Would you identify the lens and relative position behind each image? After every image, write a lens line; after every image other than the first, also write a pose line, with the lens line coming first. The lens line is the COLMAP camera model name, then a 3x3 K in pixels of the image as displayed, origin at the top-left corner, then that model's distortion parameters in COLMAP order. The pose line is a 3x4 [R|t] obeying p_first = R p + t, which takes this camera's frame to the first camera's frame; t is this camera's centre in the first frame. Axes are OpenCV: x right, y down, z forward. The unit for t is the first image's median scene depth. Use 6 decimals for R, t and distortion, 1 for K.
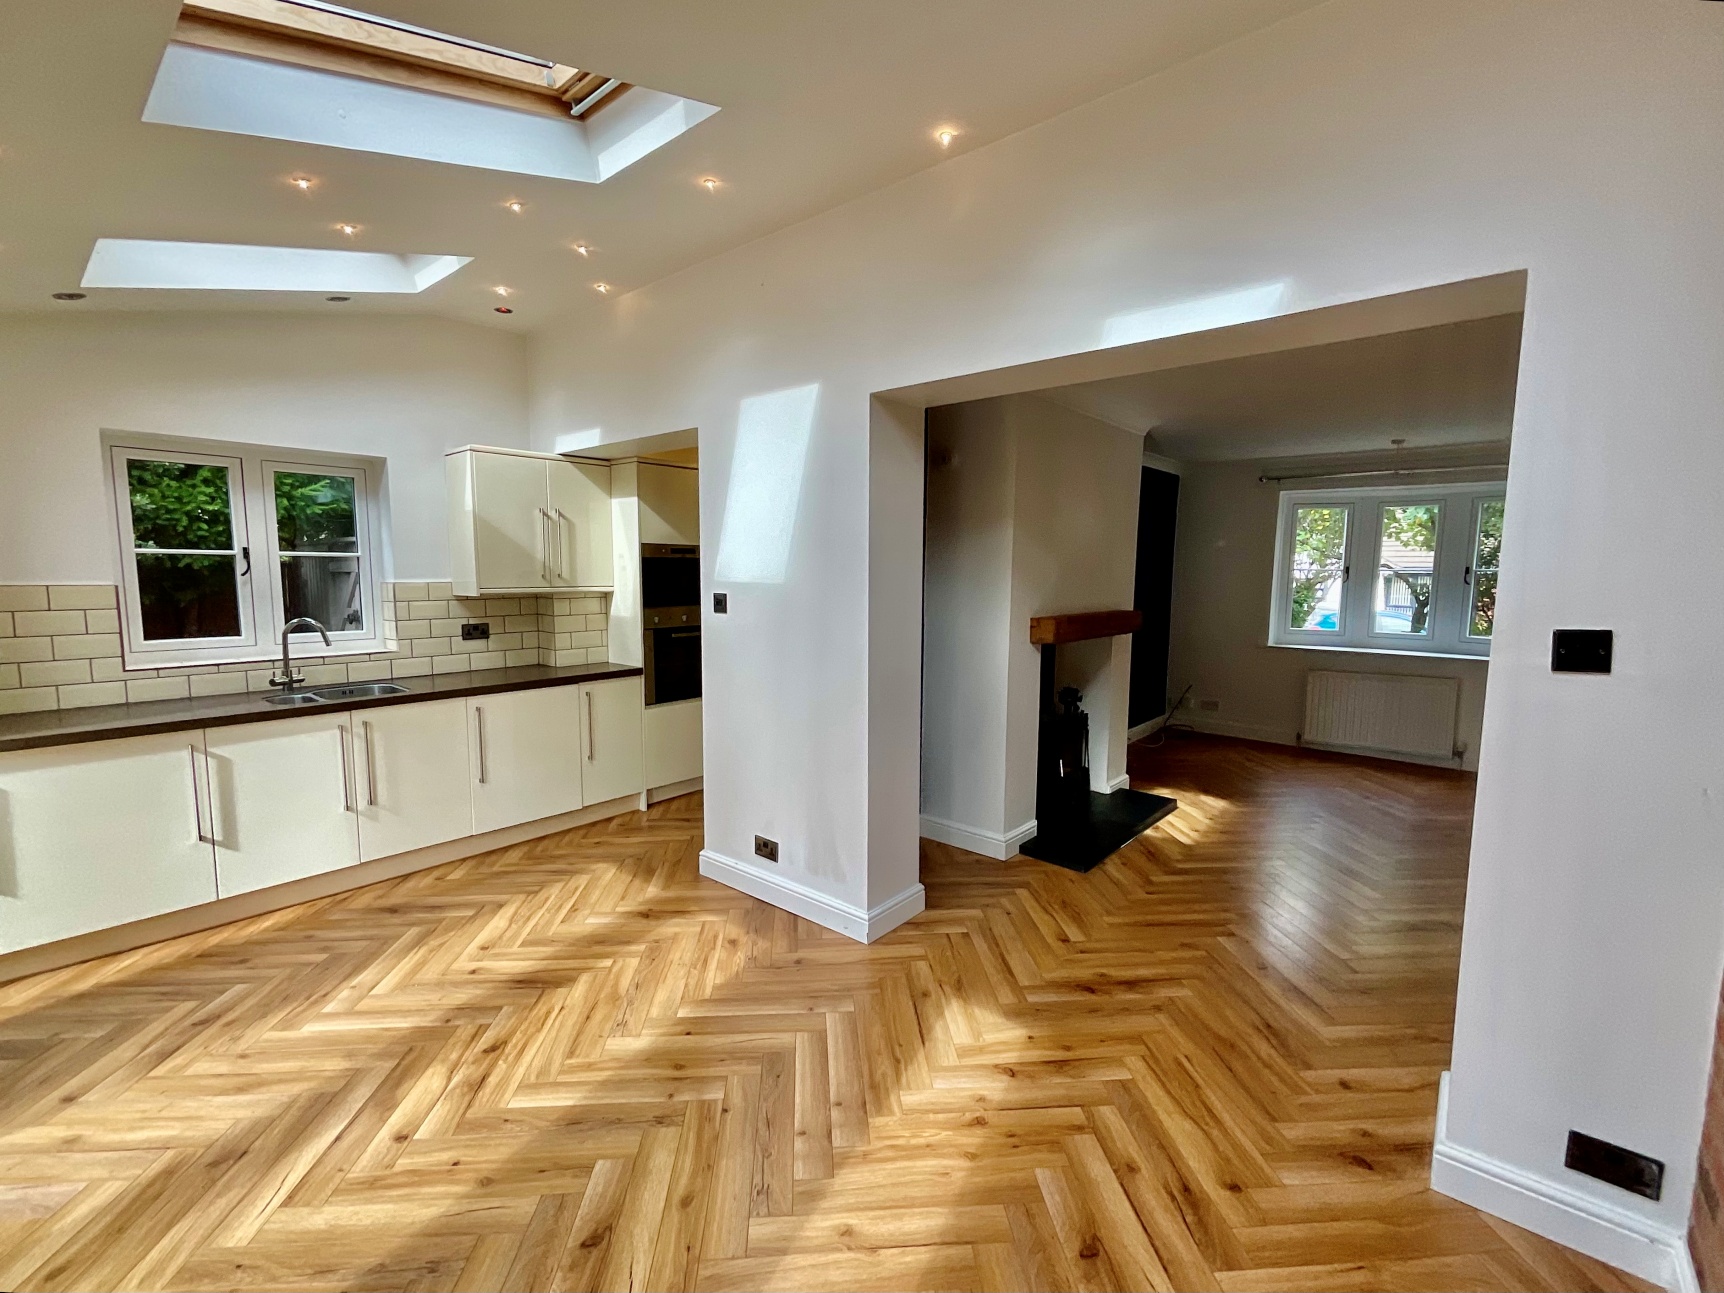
lens RADIAL K [[742.8, 0, 845.4], [0, 742.8, 651.5], [0, 0, 1]] dist [0.001402, 0.000206]
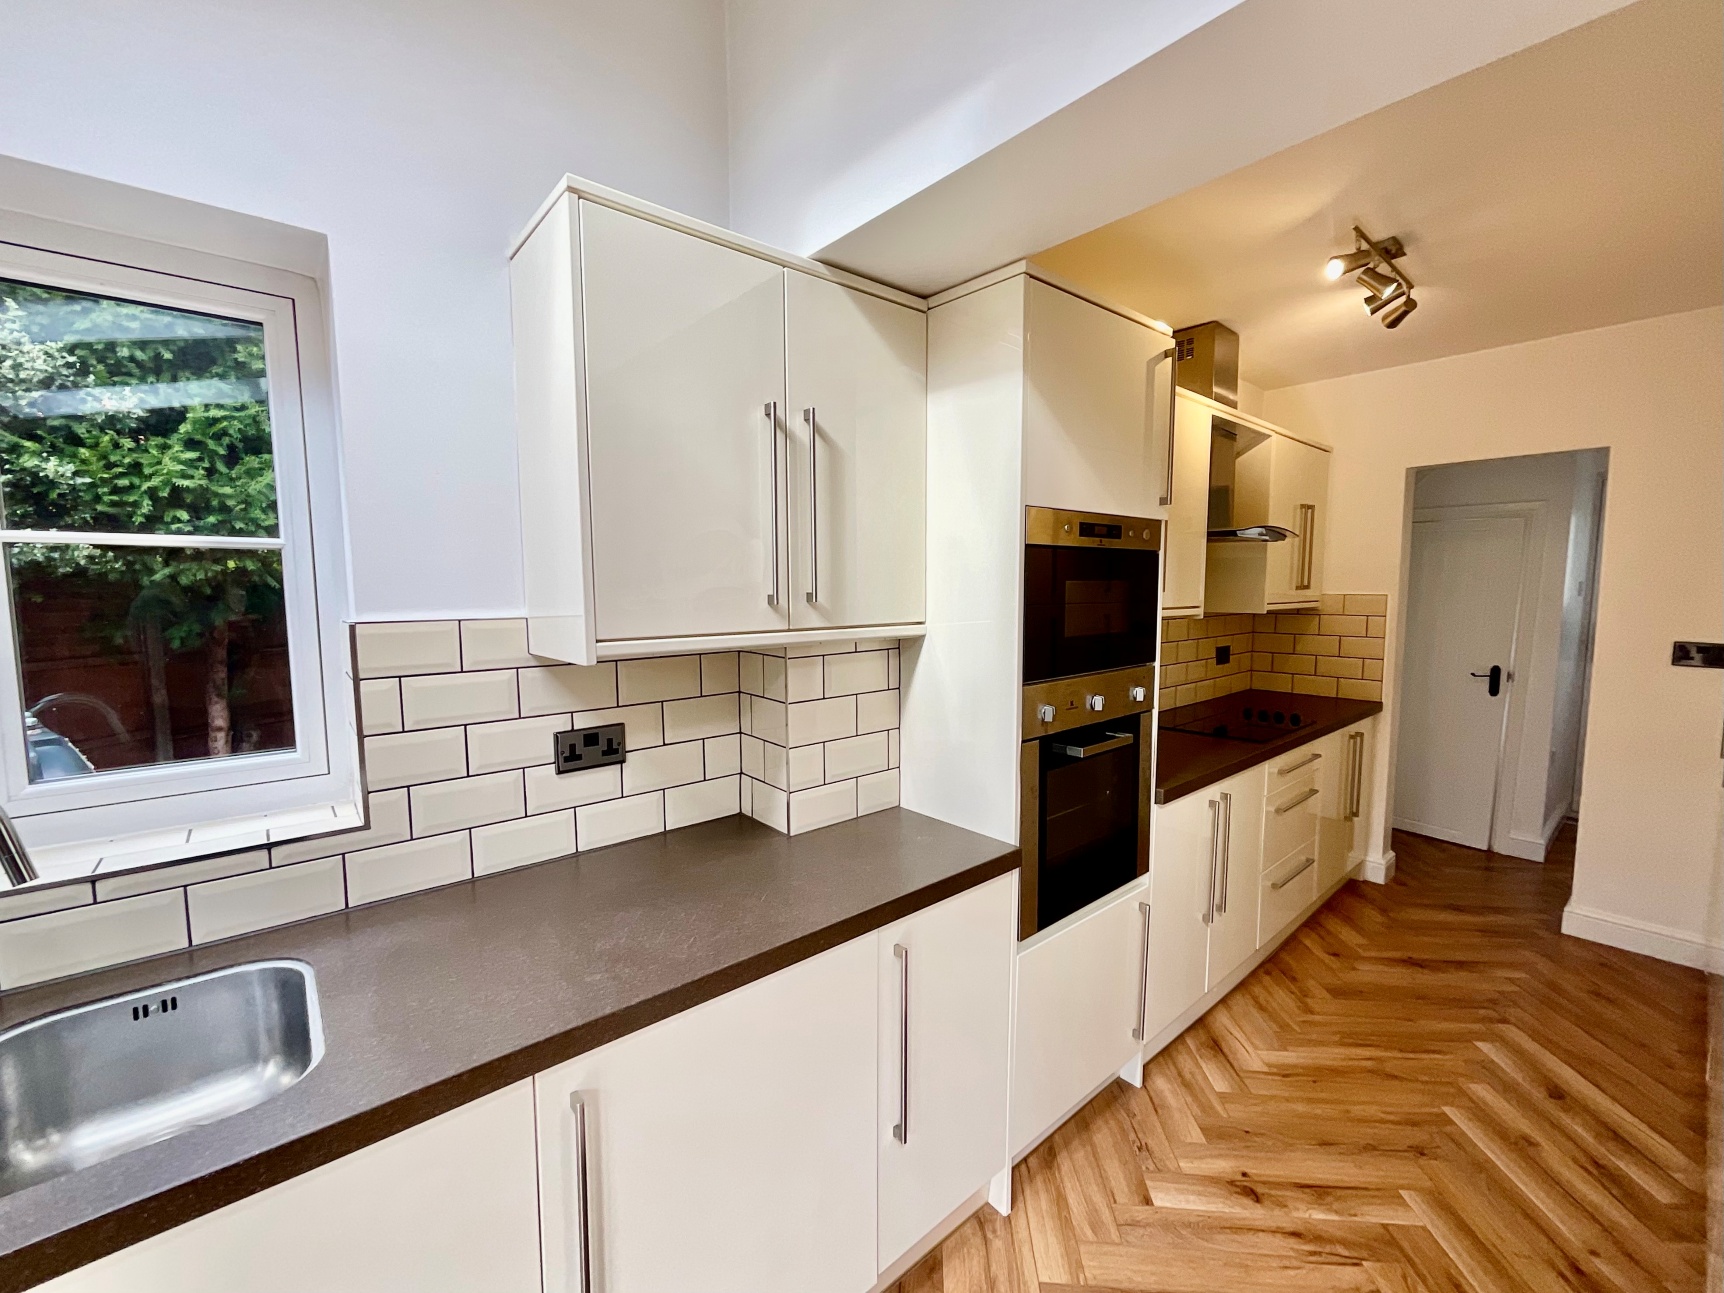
lens RADIAL K [[686.7, 0, 858.4], [0, 686.7, 644.3], [0, 0, 1]] dist [-0.000953, -0.000023]
pose [[0.989600, 0.002238, -0.143831, -0.374140], [-0.004395, 0.999883, -0.014678, -0.090076], [0.143781, 0.015157, 0.989493, 0.805204]]
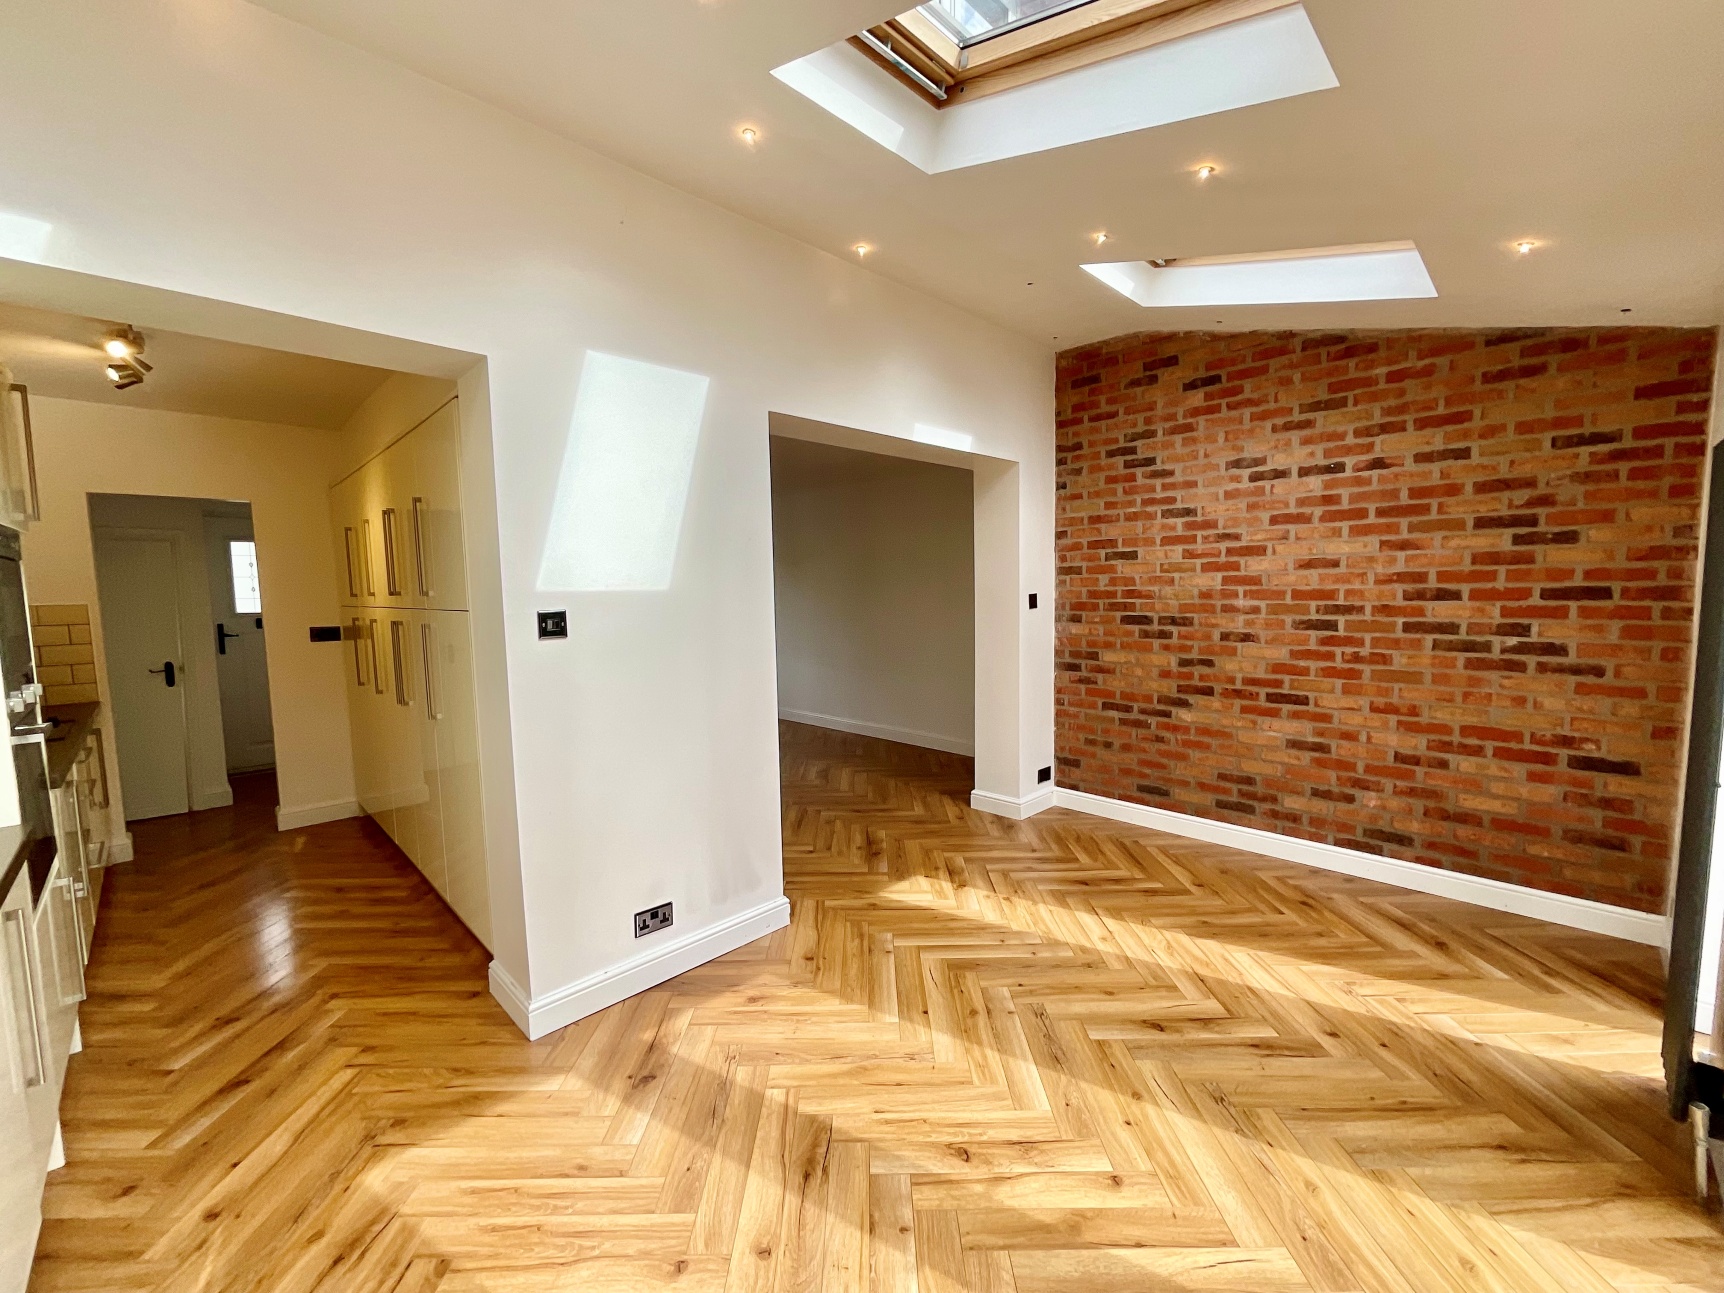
lens RADIAL K [[723.4, 0, 849.6], [0, 723.4, 650.1], [0, 0, 1]] dist [0.002592, 0.000330]
pose [[0.065002, -0.094105, 0.993438, -0.780495], [0.123241, 0.988679, 0.085591, -0.060642], [-0.990246, 0.116869, 0.075864, 0.637455]]
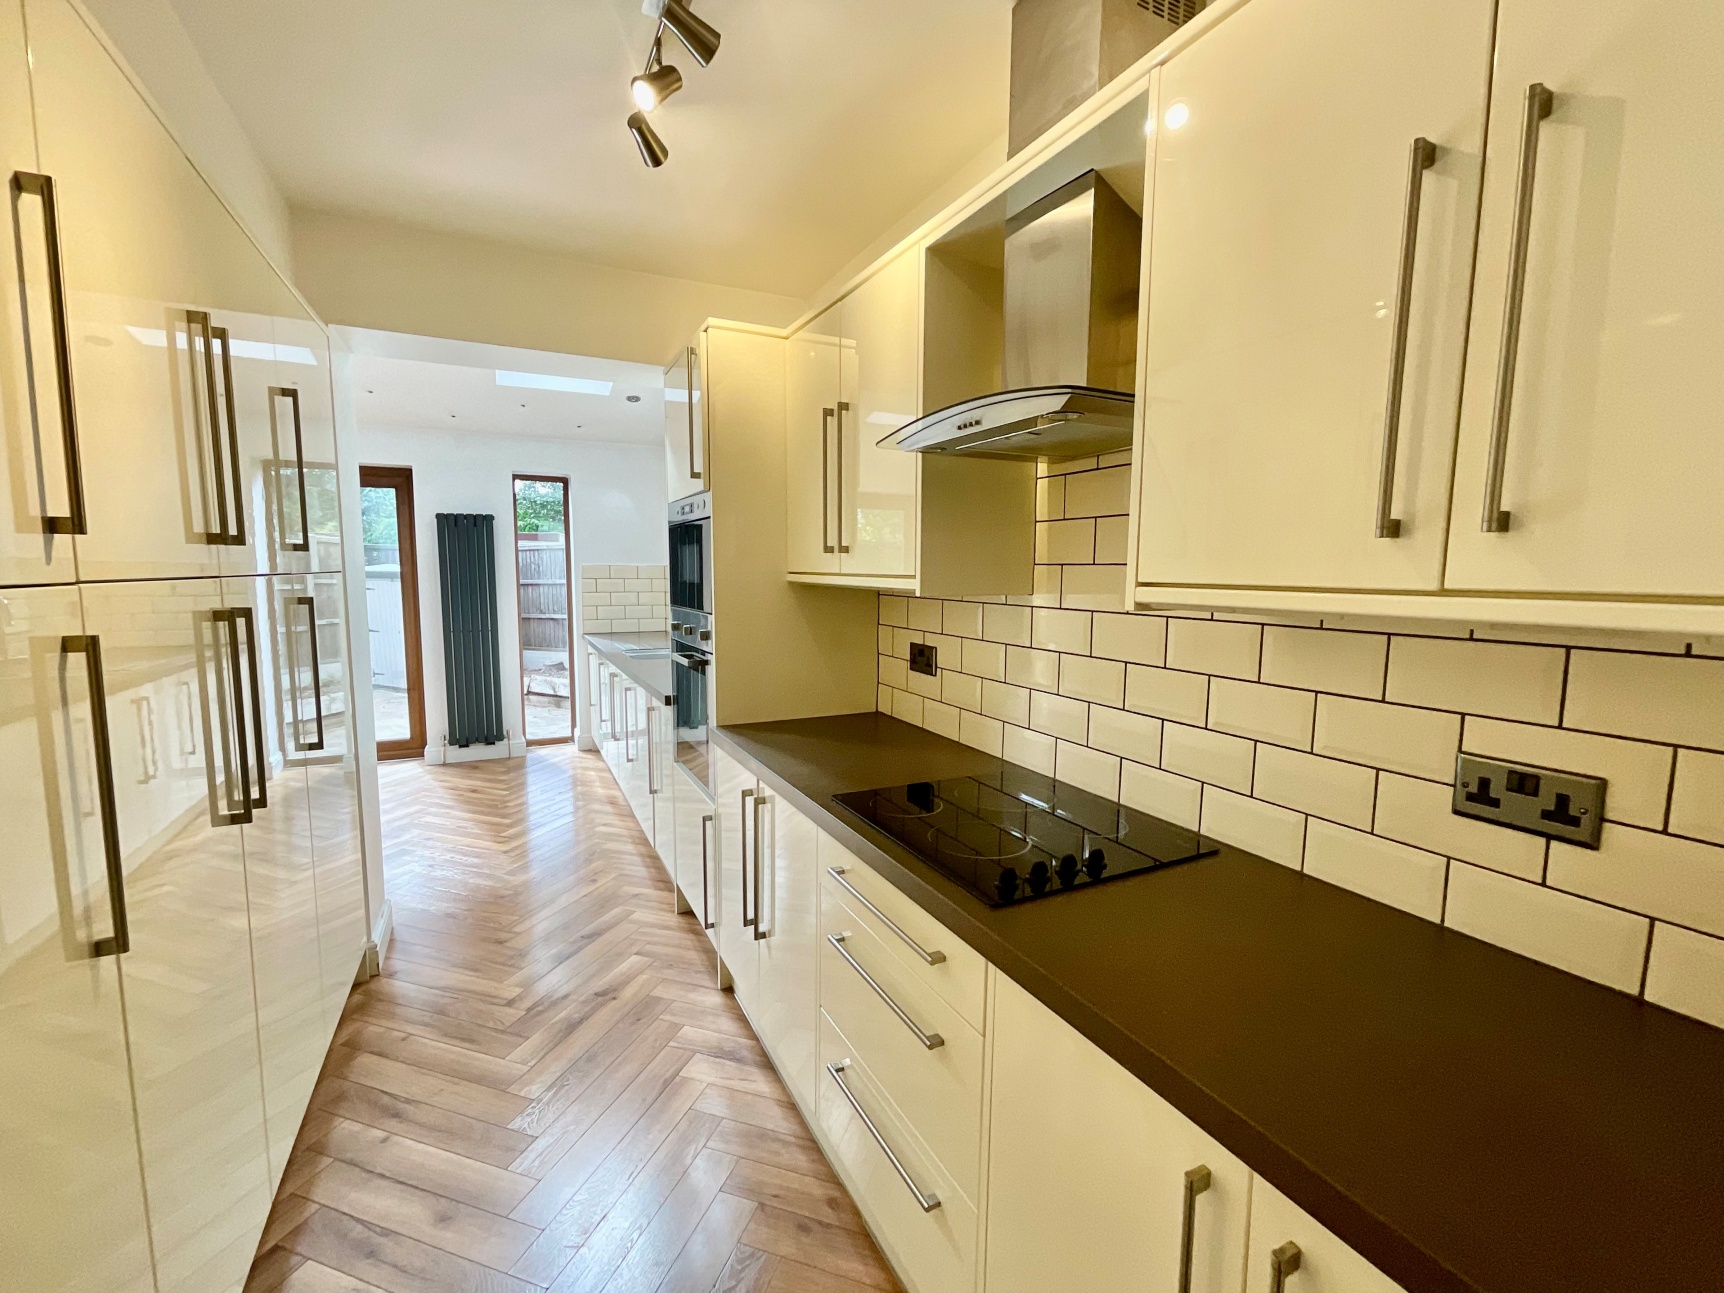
lens RADIAL K [[742.8, 0, 845.4], [0, 742.8, 651.5], [0, 0, 1]] dist [0.001402, 0.000206]
pose [[-0.385029, 0.081777, -0.919274, 0.310977], [-0.119980, 0.983178, 0.137714, -0.142531], [0.915072, 0.163319, -0.368741, 1.685222]]
